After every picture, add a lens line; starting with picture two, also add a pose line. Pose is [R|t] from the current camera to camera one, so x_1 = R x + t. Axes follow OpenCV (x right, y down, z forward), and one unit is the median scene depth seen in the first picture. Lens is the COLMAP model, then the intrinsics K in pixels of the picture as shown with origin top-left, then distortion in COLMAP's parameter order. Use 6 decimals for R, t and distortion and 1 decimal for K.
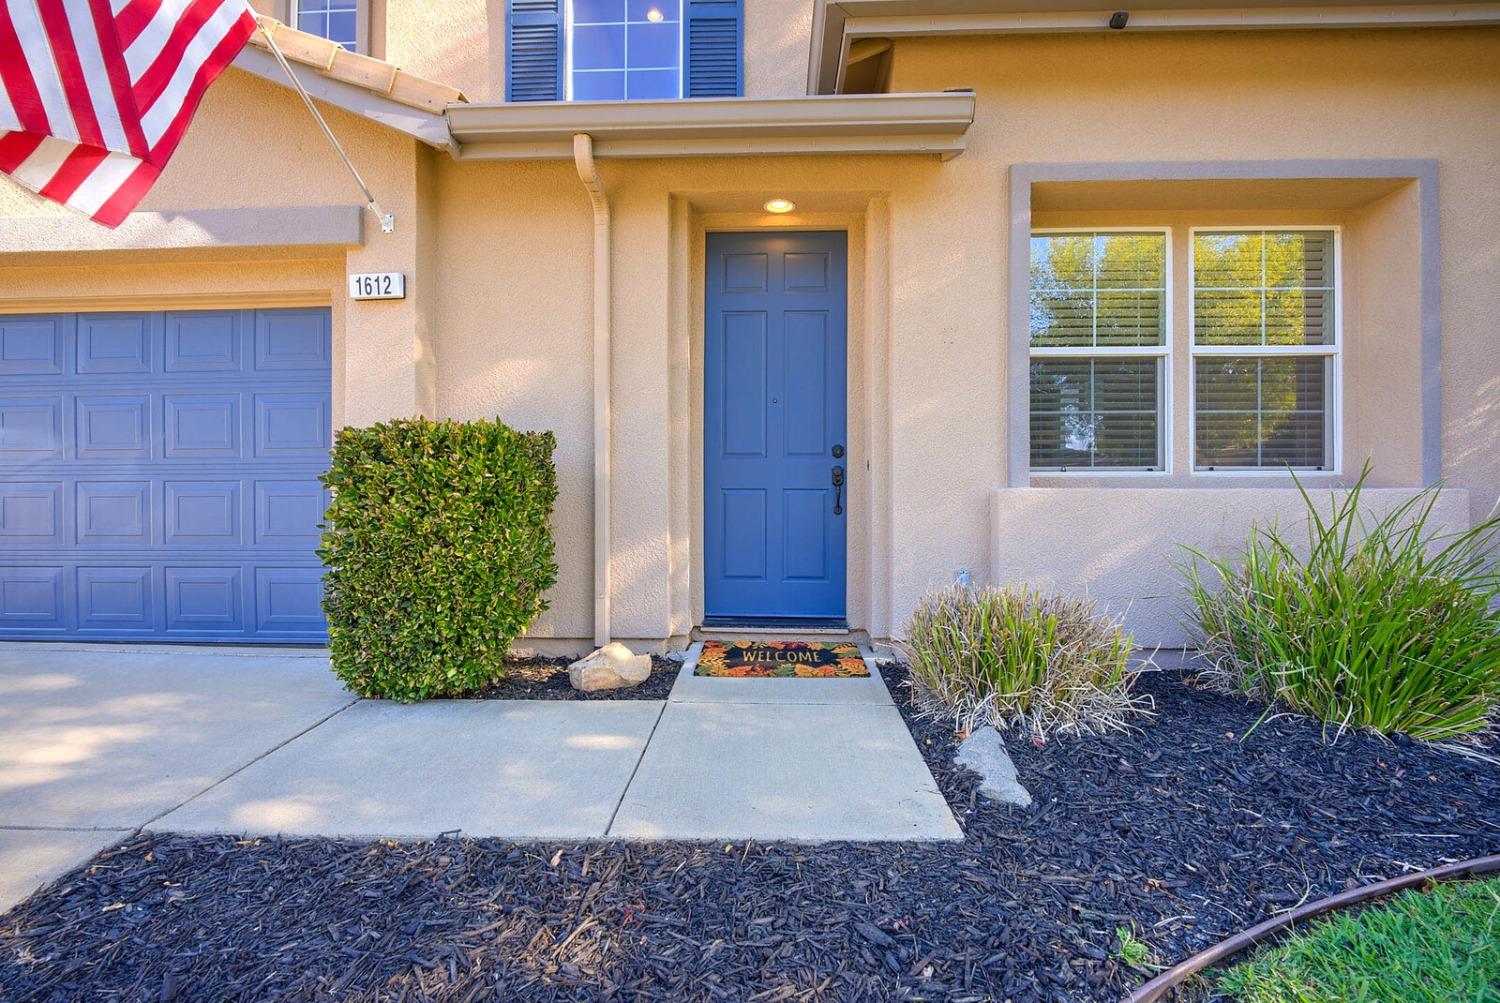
lens RADIAL K [[605.0, 0, 752.5], [0, 605.0, 500.4], [0, 0, 1]] dist [-0.008894, -0.001684]
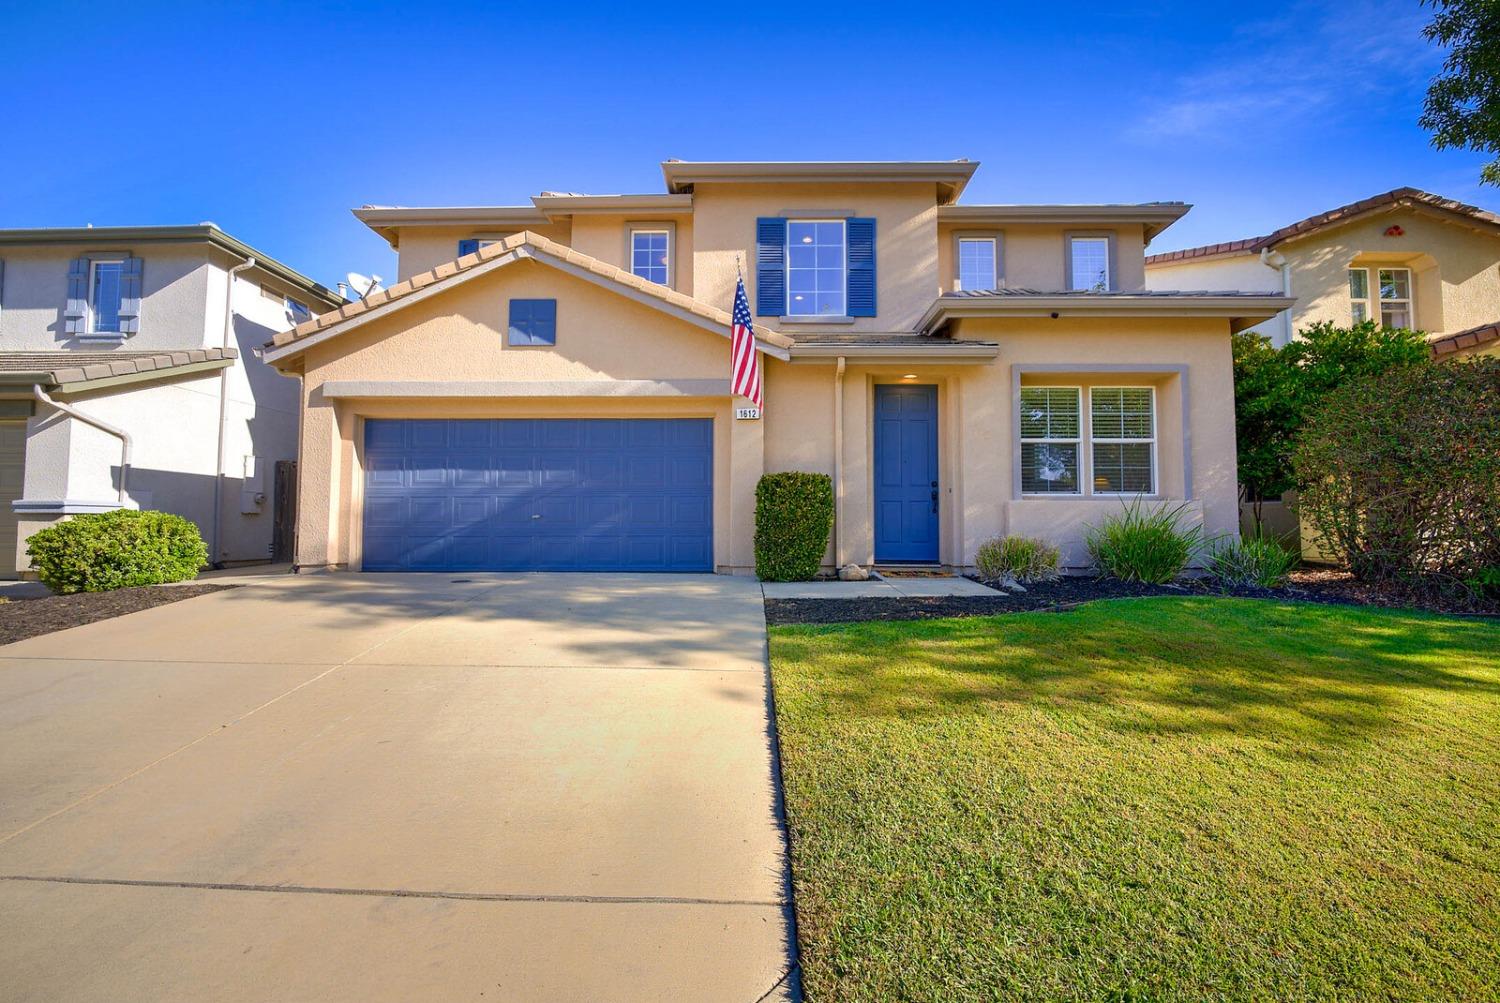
lens RADIAL K [[605.0, 0, 748.9], [0, 605.0, 499.5], [0, 0, 1]] dist [-0.008894, -0.001684]
pose [[0.999812, 0.003727, 0.019026, -0.607159], [-0.002772, 0.998746, -0.049995, 0.090459], [-0.019188, 0.049933, 0.998568, -1.242826]]
